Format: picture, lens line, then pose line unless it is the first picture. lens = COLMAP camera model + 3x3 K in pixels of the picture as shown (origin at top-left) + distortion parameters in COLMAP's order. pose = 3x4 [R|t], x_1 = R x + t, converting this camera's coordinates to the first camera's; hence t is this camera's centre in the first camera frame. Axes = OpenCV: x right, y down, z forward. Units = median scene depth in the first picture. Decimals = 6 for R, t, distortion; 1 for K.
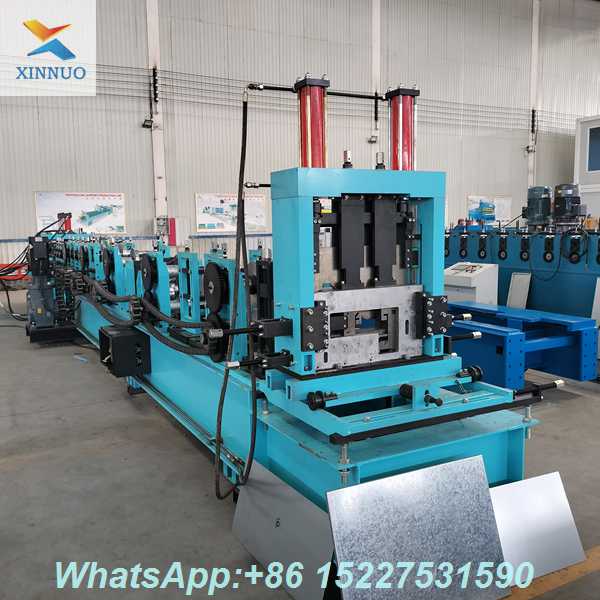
lens RADIAL K [[604.9, 0, 293.2], [0, 604.9, 298.5], [0, 0, 1]] dist [0.081076, -0.140662]
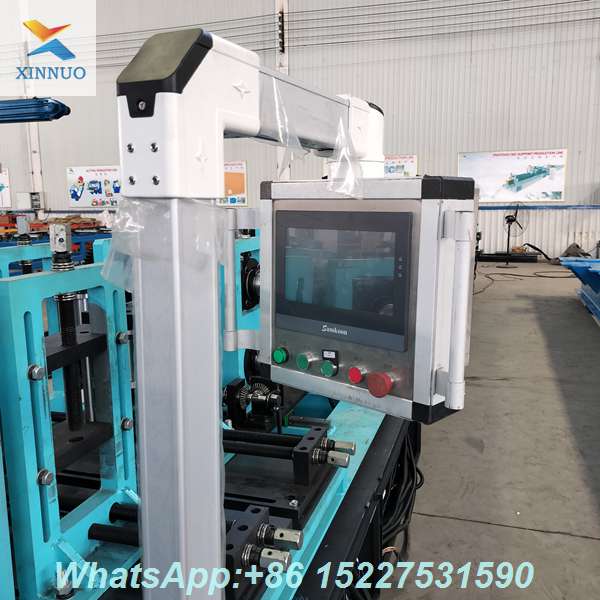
lens RADIAL K [[604.9, 0, 293.2], [0, 604.9, 298.5], [0, 0, 1]] dist [0.081076, -0.140662]
pose [[0.688151, 0.121441, -0.715332, 0.369511], [-0.084110, 0.992599, 0.087597, -0.135669], [0.720676, -0.000113, 0.693273, 1.238366]]
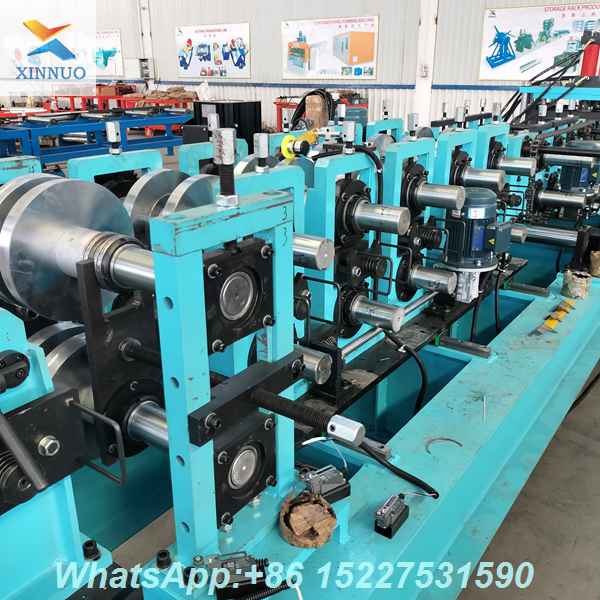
lens RADIAL K [[604.9, 0, 293.2], [0, 604.9, 298.5], [0, 0, 1]] dist [0.081076, -0.140662]
pose [[0.430578, 0.332097, -0.839234, -0.214116], [-0.114086, 0.942413, 0.314393, -0.291568], [0.895314, -0.039626, 0.443670, 2.356709]]
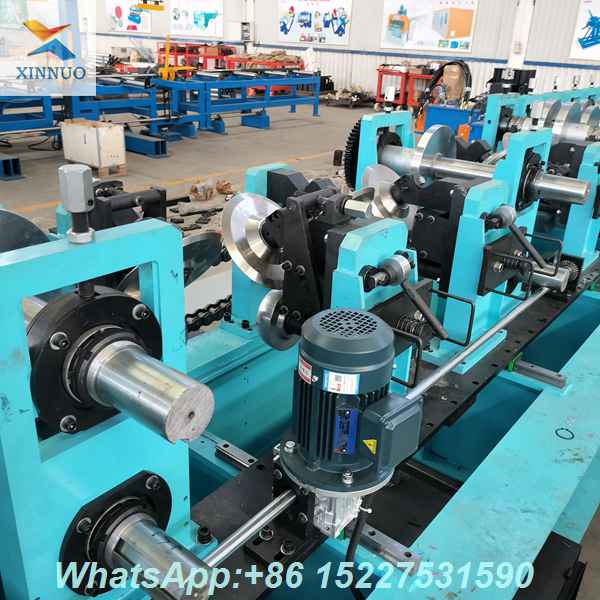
lens RADIAL K [[602.1, 0, 300.0], [0, 602.1, 300.0], [0, 0, 1]] dist [0.021714, -0.028759]
pose [[0.388840, 0.401920, -0.829013, 0.057530], [-0.160875, 0.915621, 0.368452, -0.221101], [0.907151, -0.009901, 0.420690, 1.662903]]
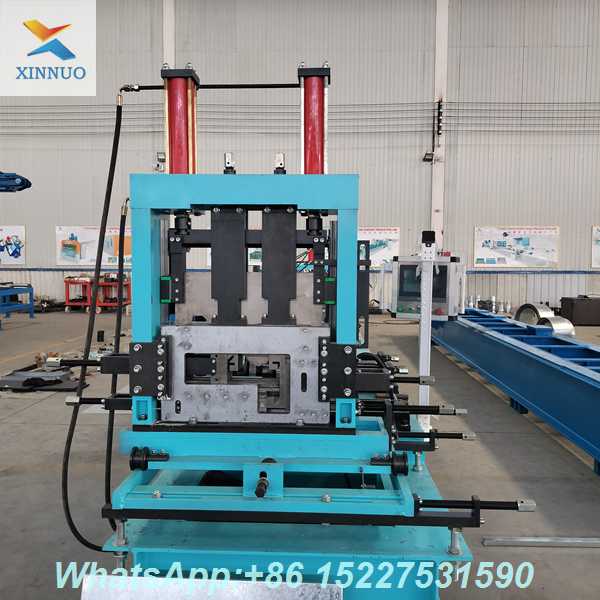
lens RADIAL K [[604.9, 0, 293.2], [0, 604.9, 298.5], [0, 0, 1]] dist [0.081076, -0.140662]
pose [[0.857804, 0.049830, -0.511556, 0.535528], [-0.079679, 0.996149, -0.036577, -0.026573], [0.507764, 0.072137, 0.858471, 0.336930]]
